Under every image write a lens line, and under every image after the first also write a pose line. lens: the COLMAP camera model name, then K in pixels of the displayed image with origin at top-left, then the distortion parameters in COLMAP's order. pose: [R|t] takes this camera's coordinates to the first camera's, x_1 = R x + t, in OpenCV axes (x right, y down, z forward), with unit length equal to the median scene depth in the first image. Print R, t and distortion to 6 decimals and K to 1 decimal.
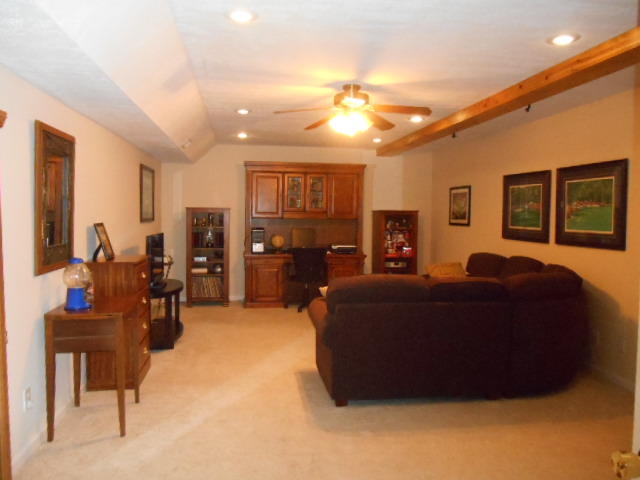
lens RADIAL K [[489.5, 0, 320.0], [0, 489.5, 240.0], [0, 0, 1]] dist [-0.030996, 0.001986]
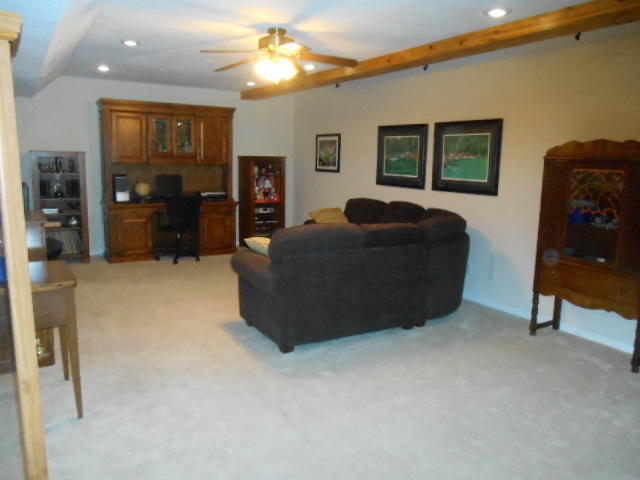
lens RADIAL K [[489.5, 0, 320.0], [0, 489.5, 240.0], [0, 0, 1]] dist [-0.030996, 0.001986]
pose [[0.926080, -0.051172, 0.373842, -0.182349], [0.006748, 0.992849, 0.119185, -0.013302], [-0.377267, -0.107852, 0.919803, 0.030799]]
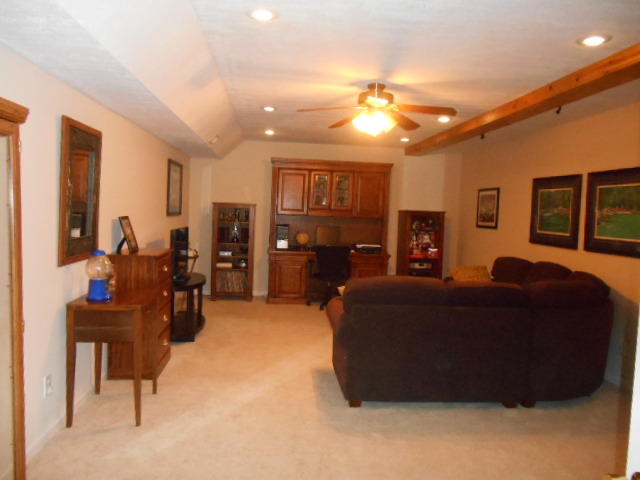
lens RADIAL K [[489.5, 0, 320.0], [0, 489.5, 240.0], [0, 0, 1]] dist [-0.030996, 0.001986]
pose [[0.997716, 0.030885, -0.060069, 0.015085], [-0.030514, 0.999509, 0.007084, -0.003504], [0.060258, -0.005235, 0.998169, 0.001610]]
